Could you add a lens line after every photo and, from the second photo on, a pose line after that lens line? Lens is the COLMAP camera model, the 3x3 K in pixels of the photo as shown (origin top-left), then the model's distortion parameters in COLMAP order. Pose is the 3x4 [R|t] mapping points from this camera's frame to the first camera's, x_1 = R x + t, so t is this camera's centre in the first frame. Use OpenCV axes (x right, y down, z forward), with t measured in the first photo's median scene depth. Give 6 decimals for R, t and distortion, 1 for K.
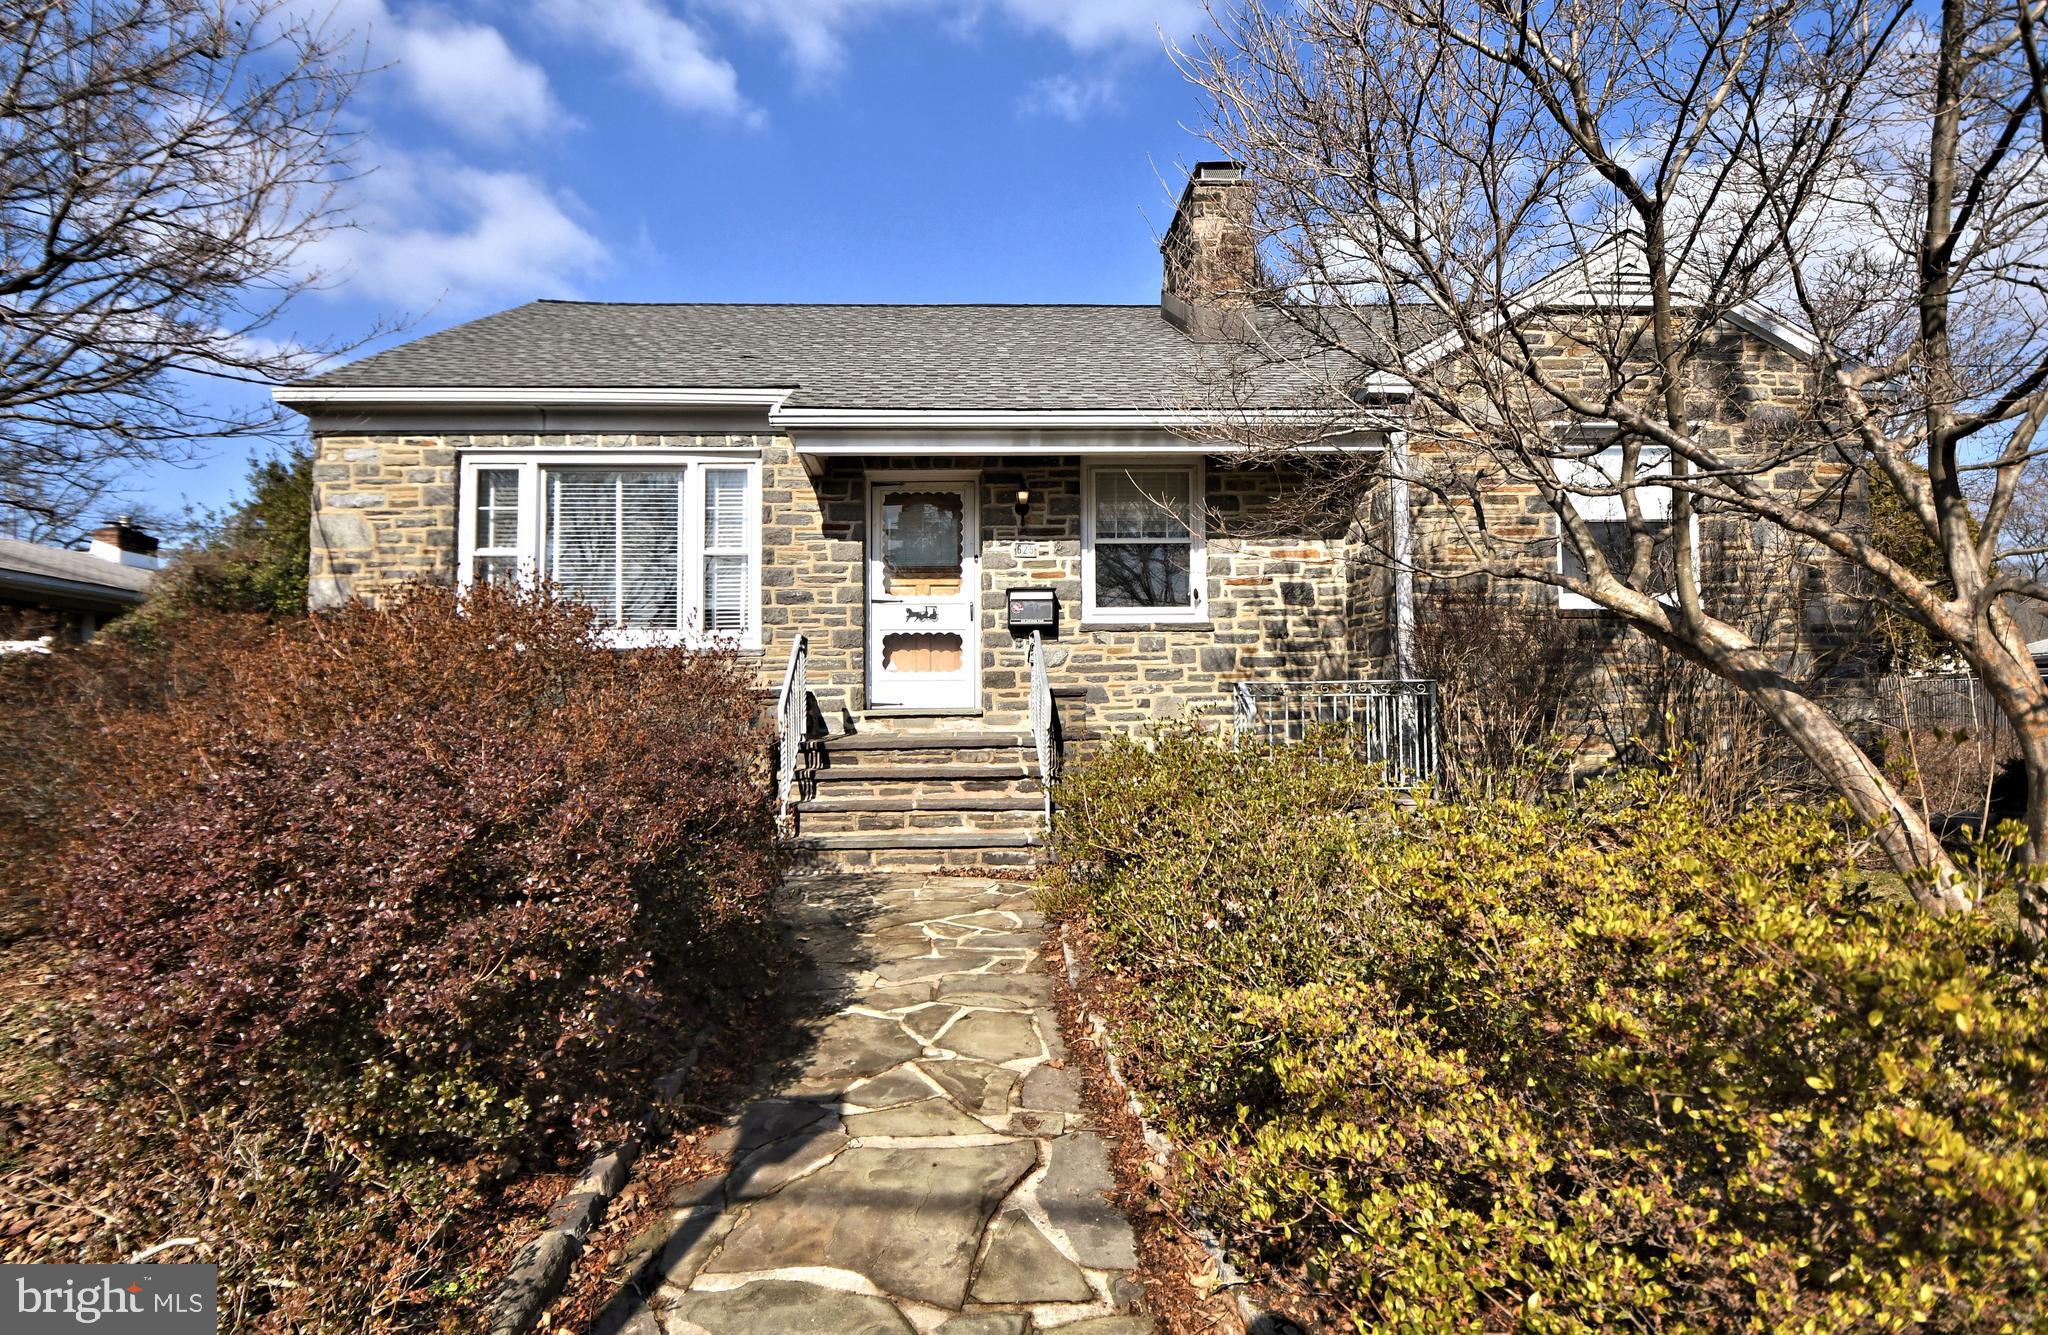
lens RADIAL K [[1613.6, 0, 1023.8], [0, 1613.6, 671.4], [0, 0, 1]] dist [0.000212, -0.000972]
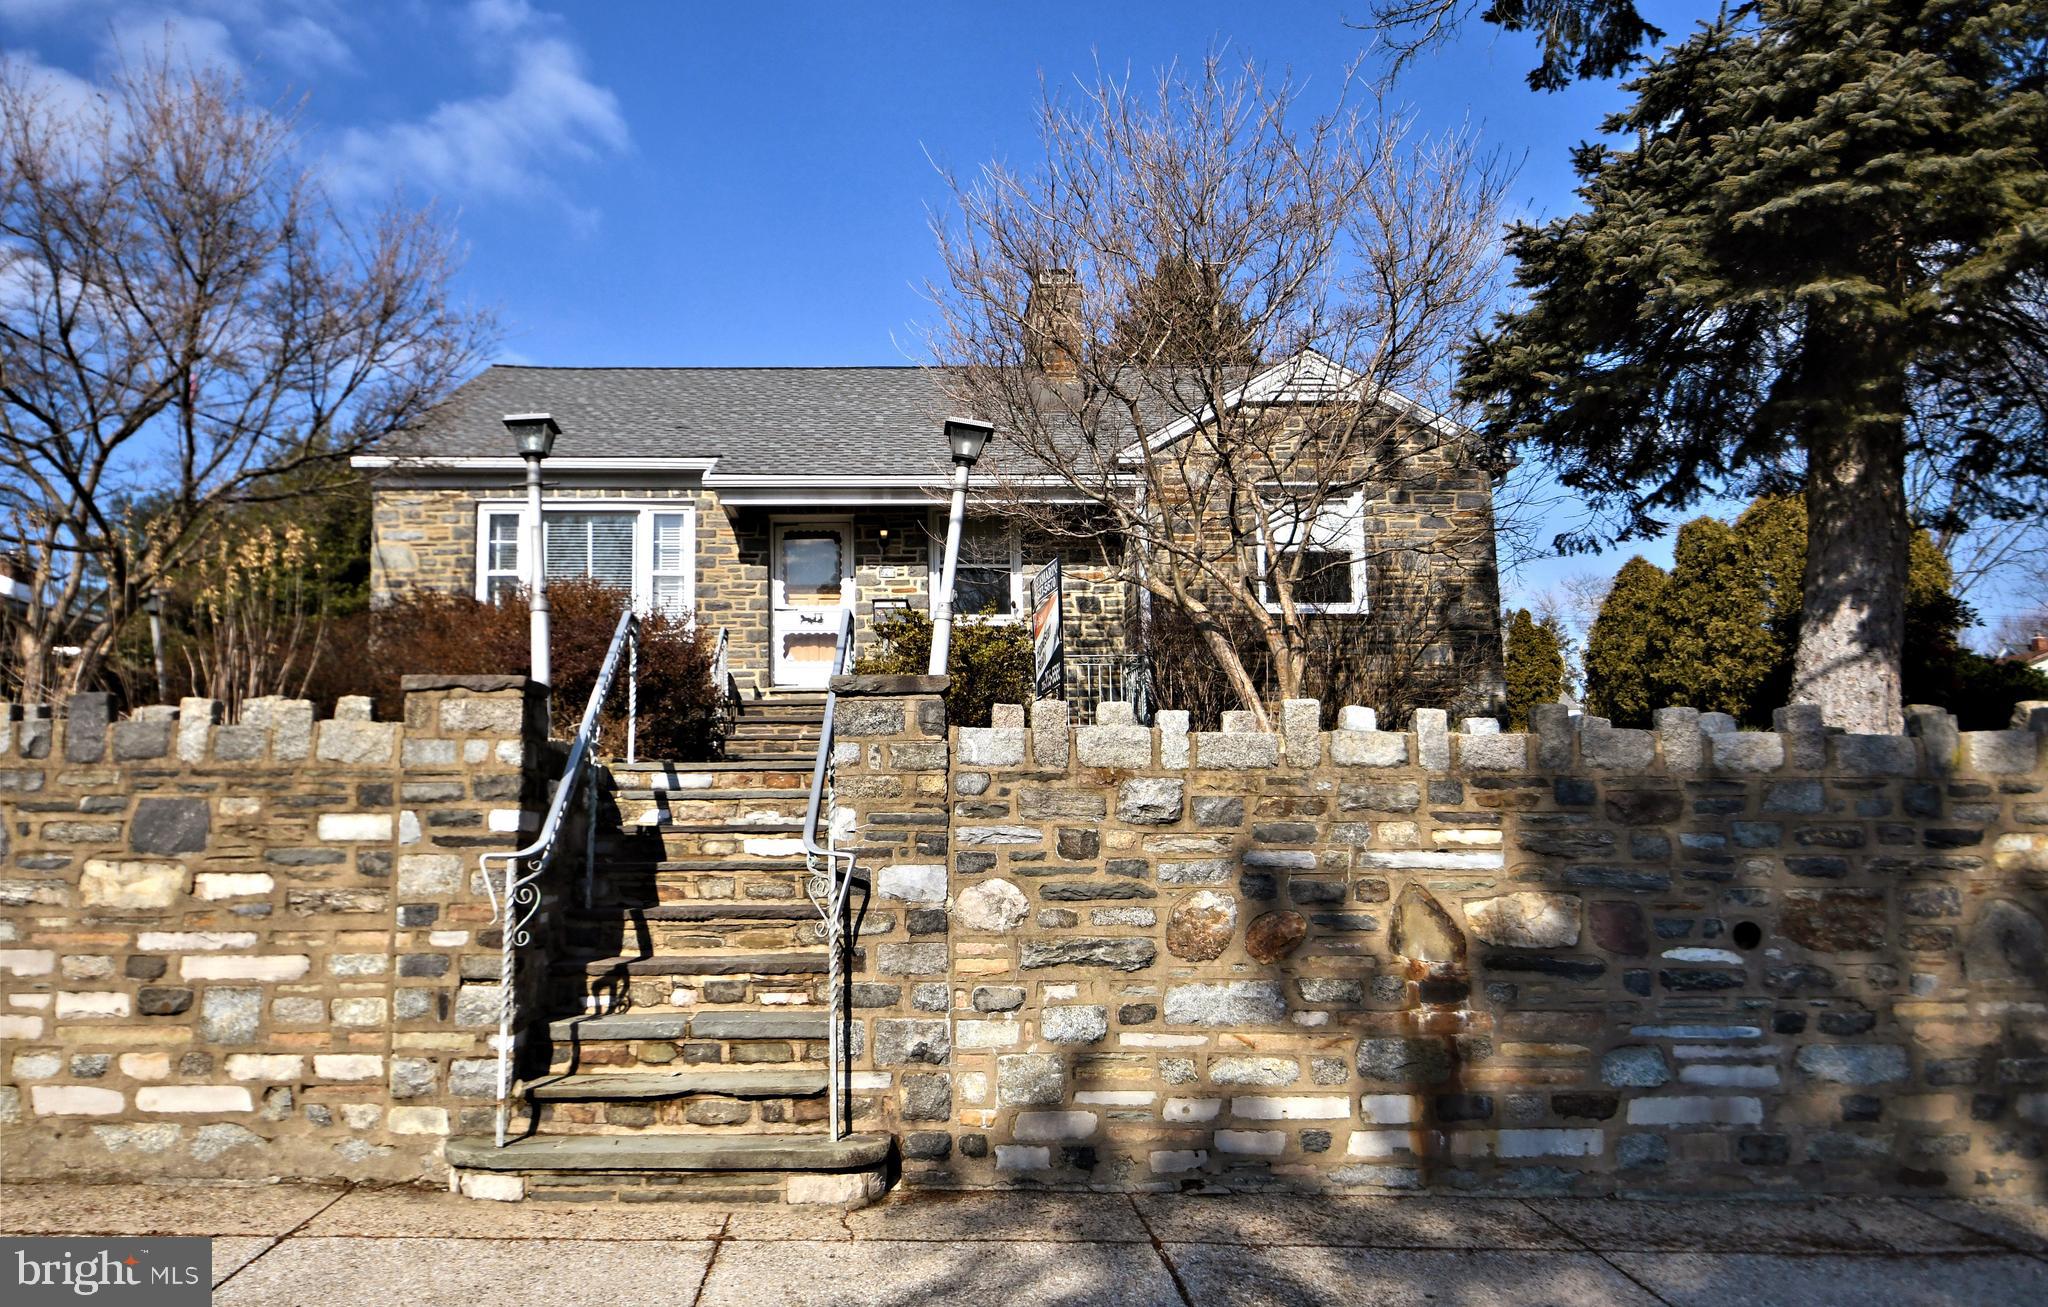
lens RADIAL K [[1414.0, 0, 1028.1], [0, 1414.0, 645.9], [0, 0, 1]] dist [0.003757, 0.000503]
pose [[0.996861, -0.004035, 0.079066, 0.027447], [0.006210, 0.999609, -0.027280, 0.023395], [-0.078925, 0.027685, 0.996496, -0.233885]]
